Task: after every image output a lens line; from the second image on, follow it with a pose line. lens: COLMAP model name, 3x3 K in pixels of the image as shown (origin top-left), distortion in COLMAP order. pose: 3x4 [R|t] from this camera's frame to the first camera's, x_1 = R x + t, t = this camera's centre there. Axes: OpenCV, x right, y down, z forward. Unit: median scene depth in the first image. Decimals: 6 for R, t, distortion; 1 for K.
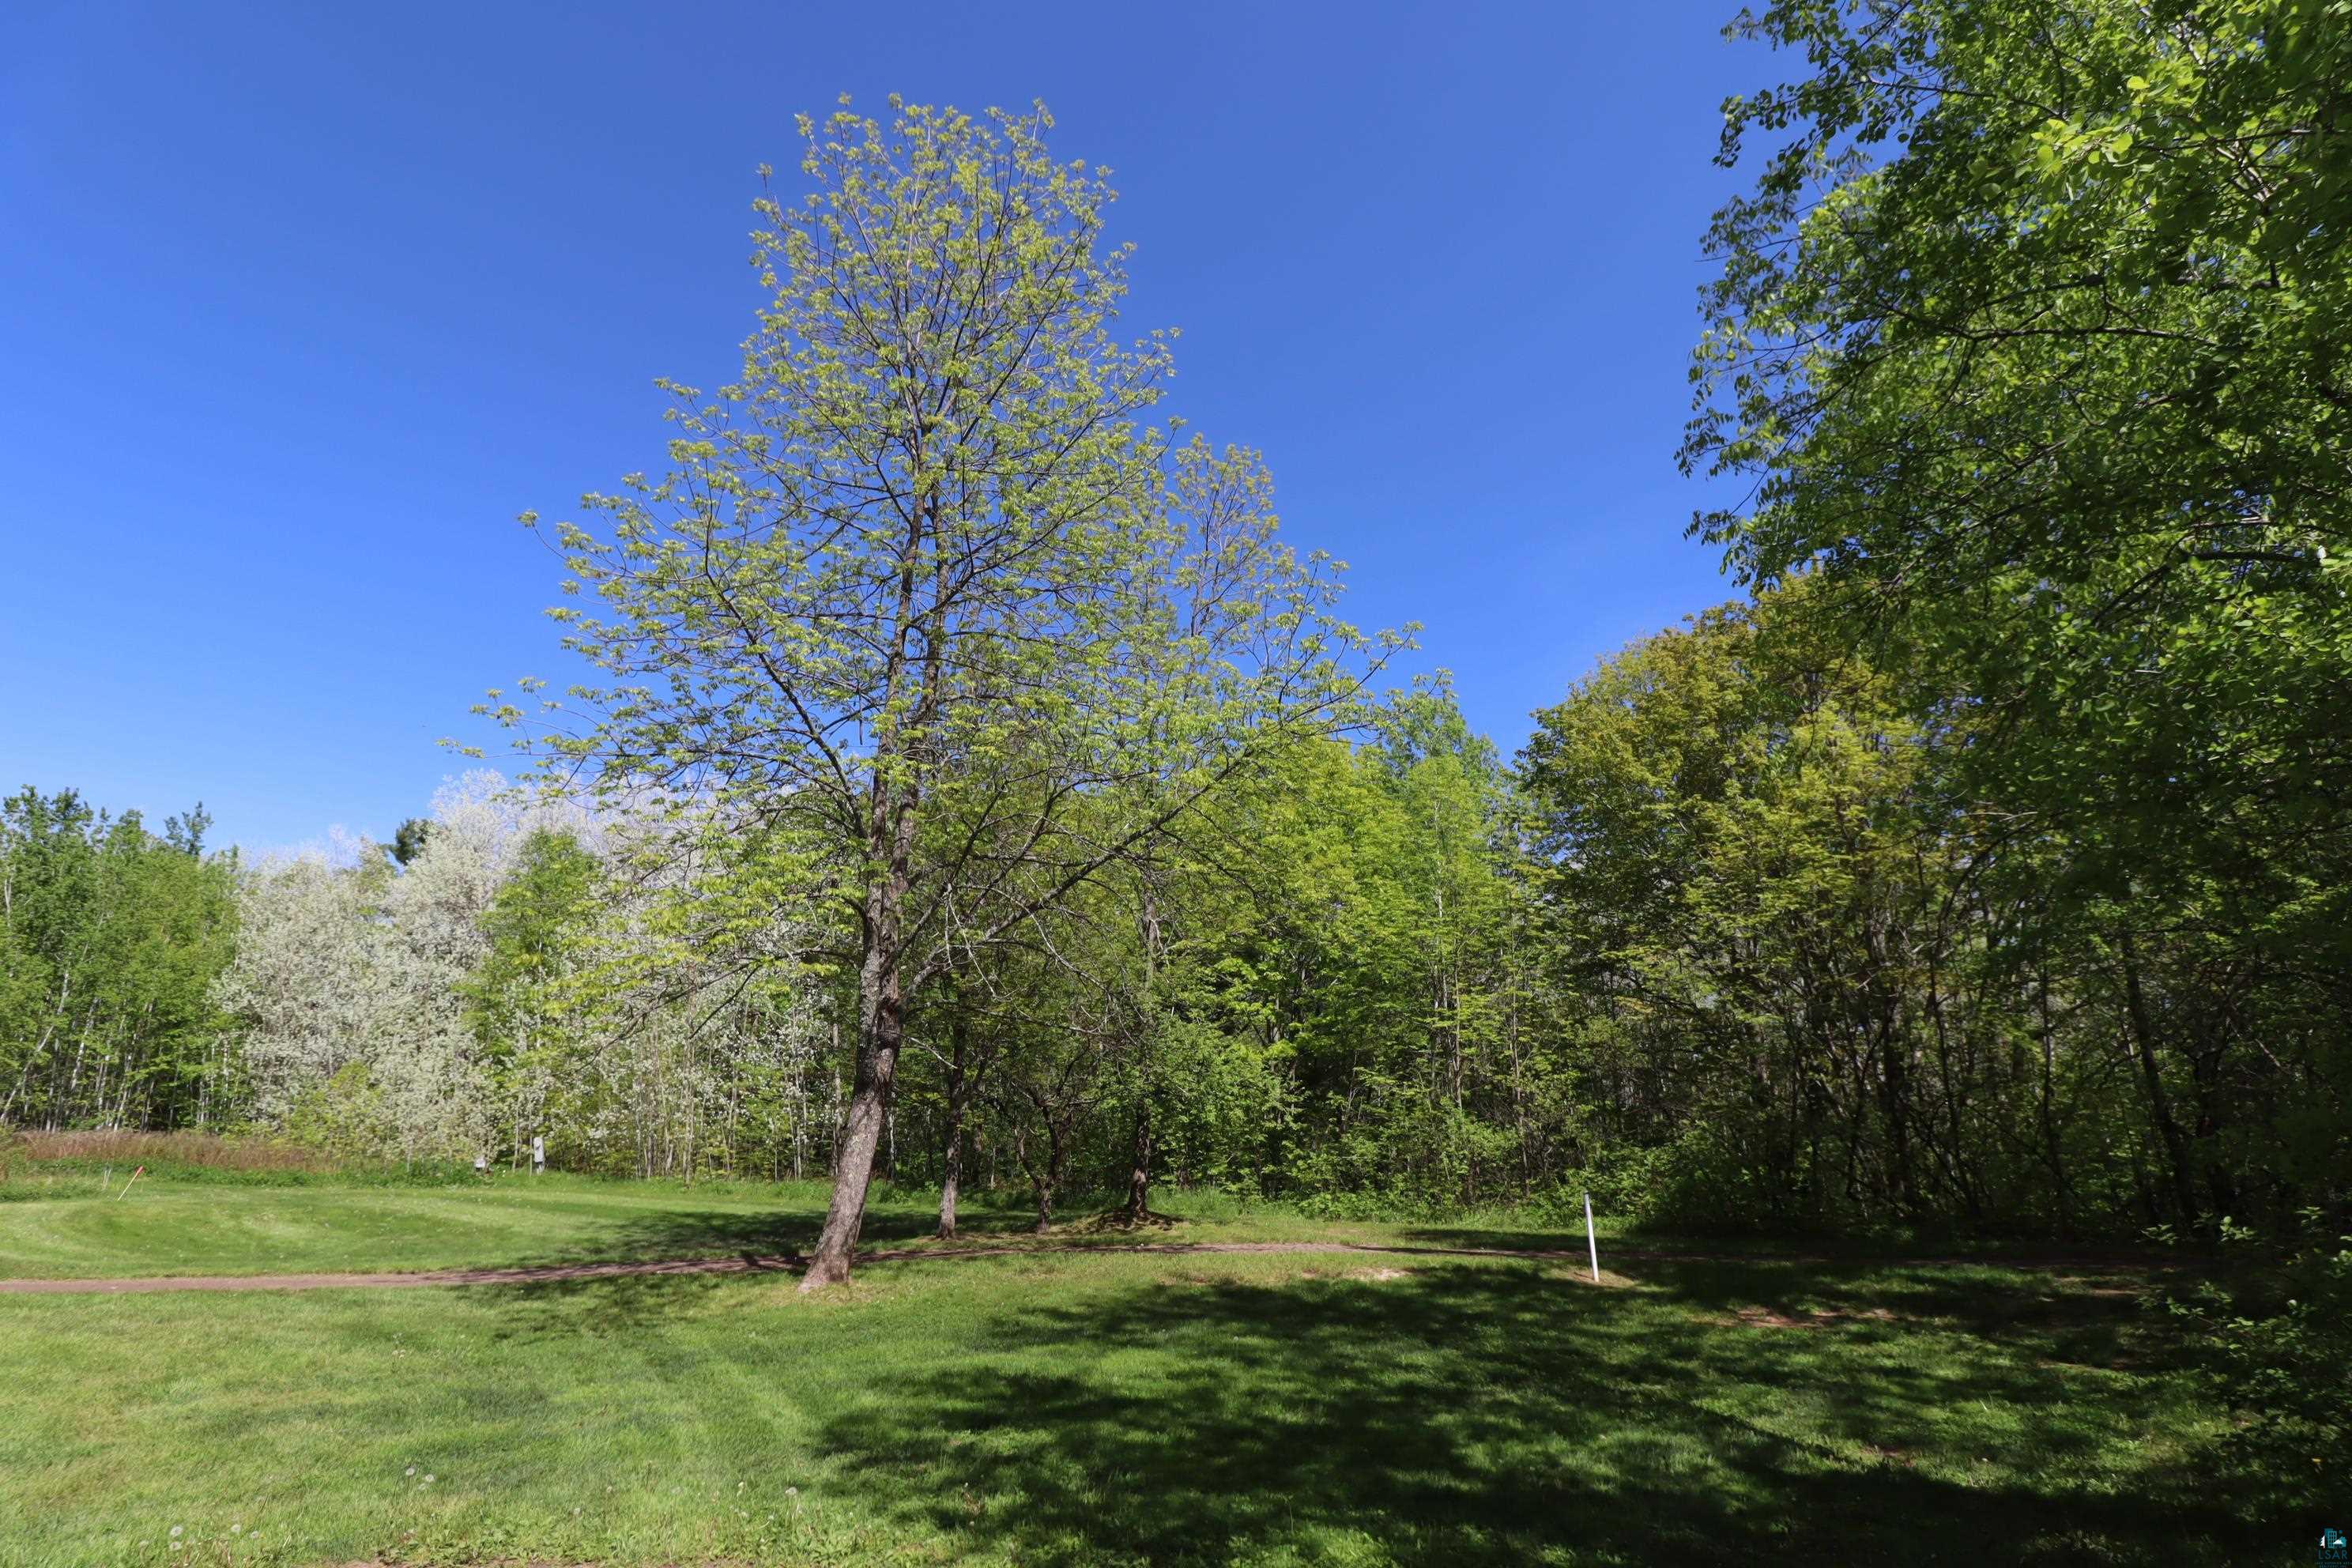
lens RADIAL K [[1100.8, 0, 1183.5], [0, 1100.8, 777.5], [0, 0, 1]] dist [0.000473, -0.013562]
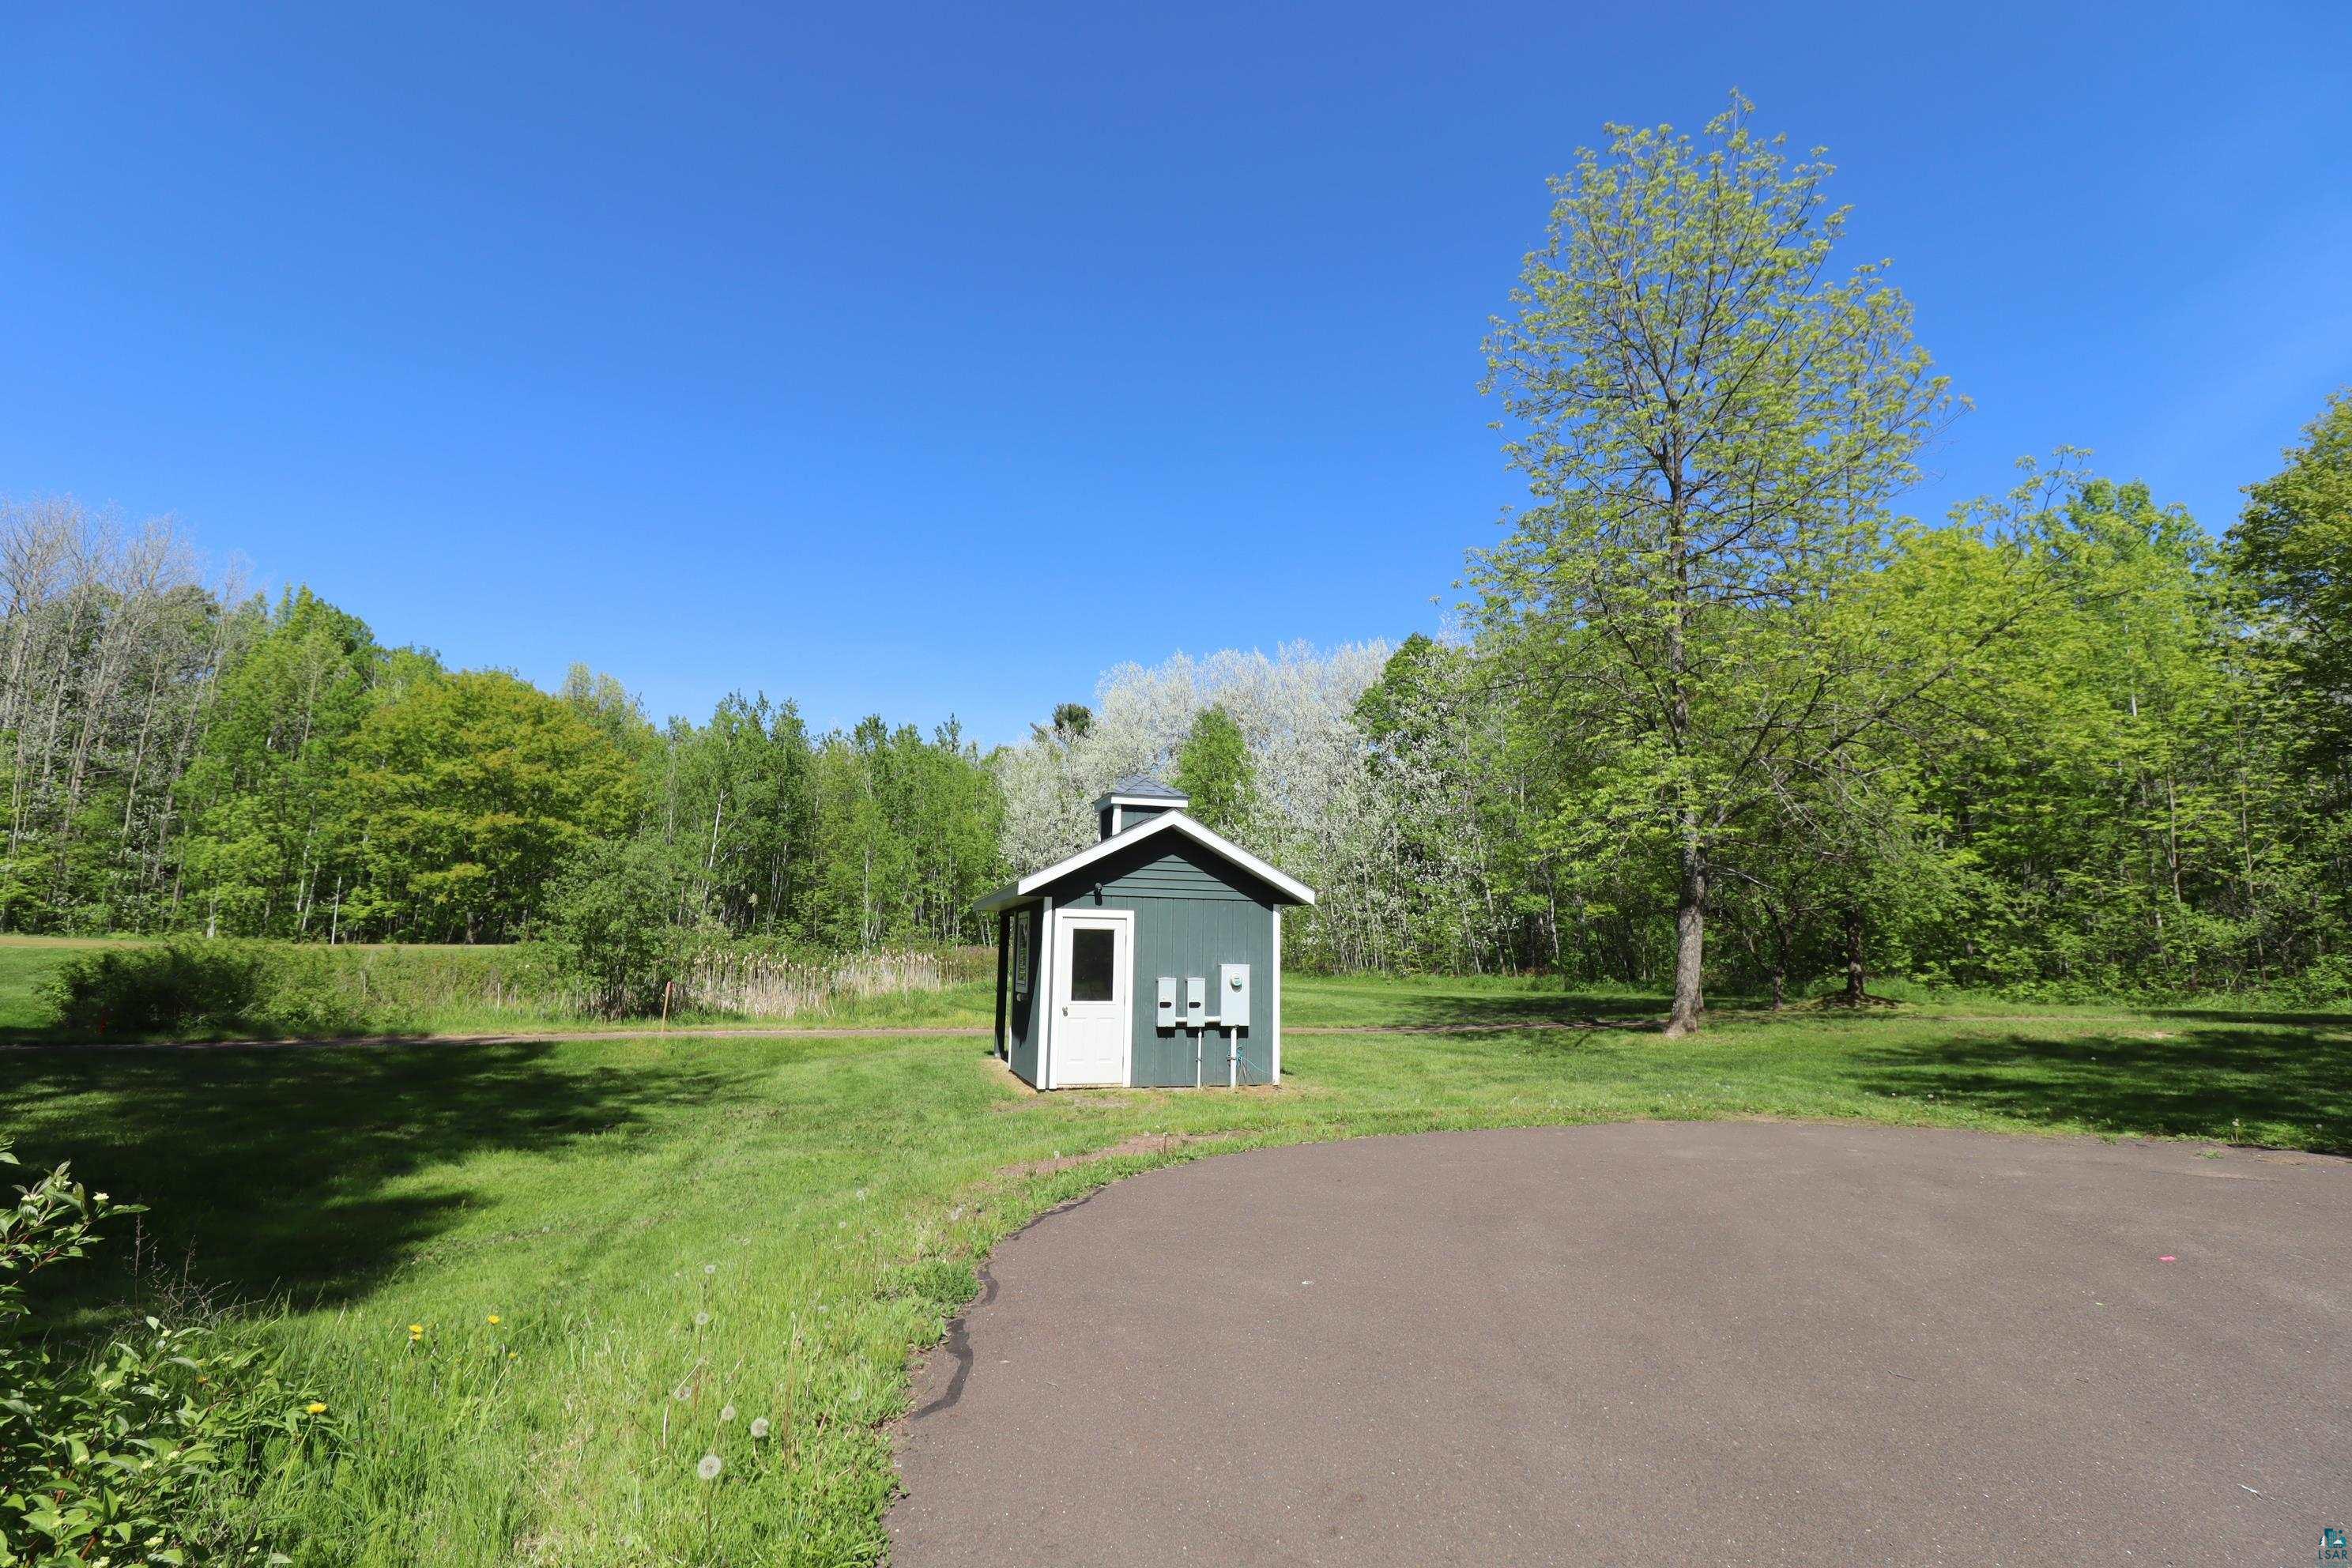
lens RADIAL K [[1100.8, 0, 1177.8], [0, 1100.8, 781.6], [0, 0, 1]] dist [0.000473, -0.013562]
pose [[0.900318, -0.075660, -0.428607, -0.153390], [0.147410, 0.979580, 0.136725, -0.093950], [0.409510, -0.186277, 0.893086, -0.290723]]
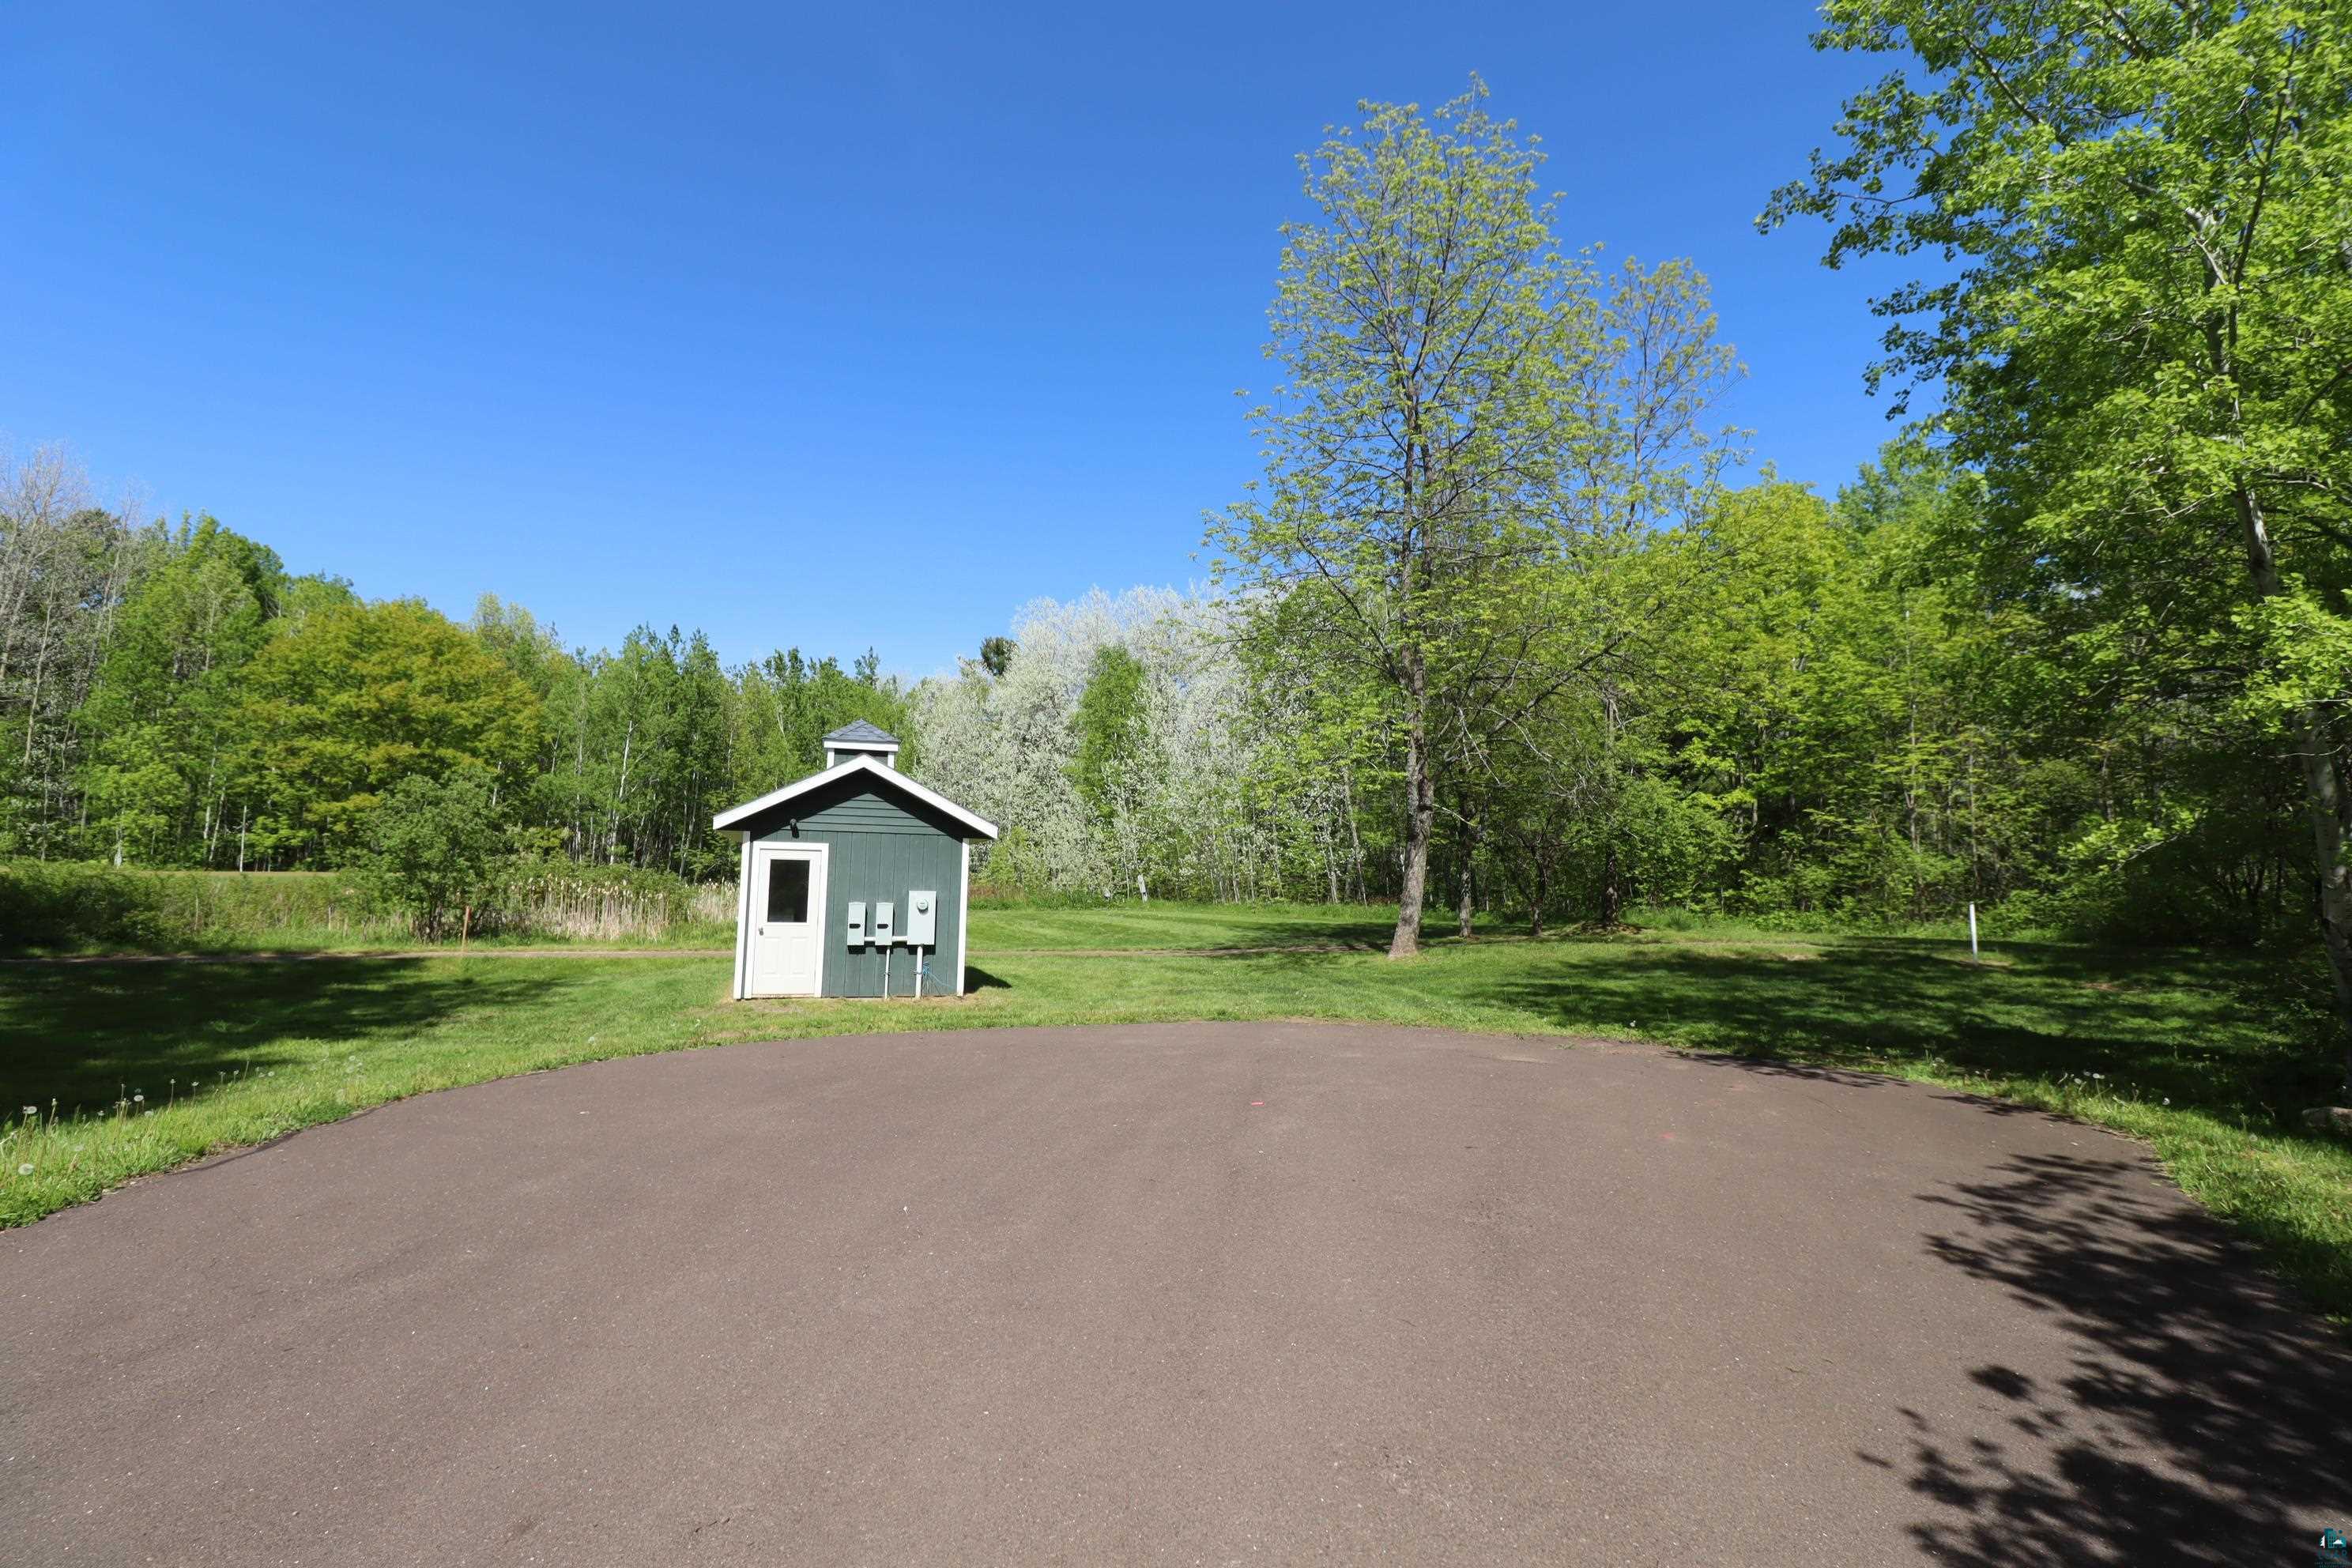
lens RADIAL K [[1100.8, 0, 1182.5], [0, 1100.8, 784.7], [0, 0, 1]] dist [0.000473, -0.013562]
pose [[0.913301, -0.042481, -0.405064, 0.025664], [0.135755, 0.969424, 0.204419, -0.090574], [0.383995, -0.241685, 0.891143, -0.289066]]
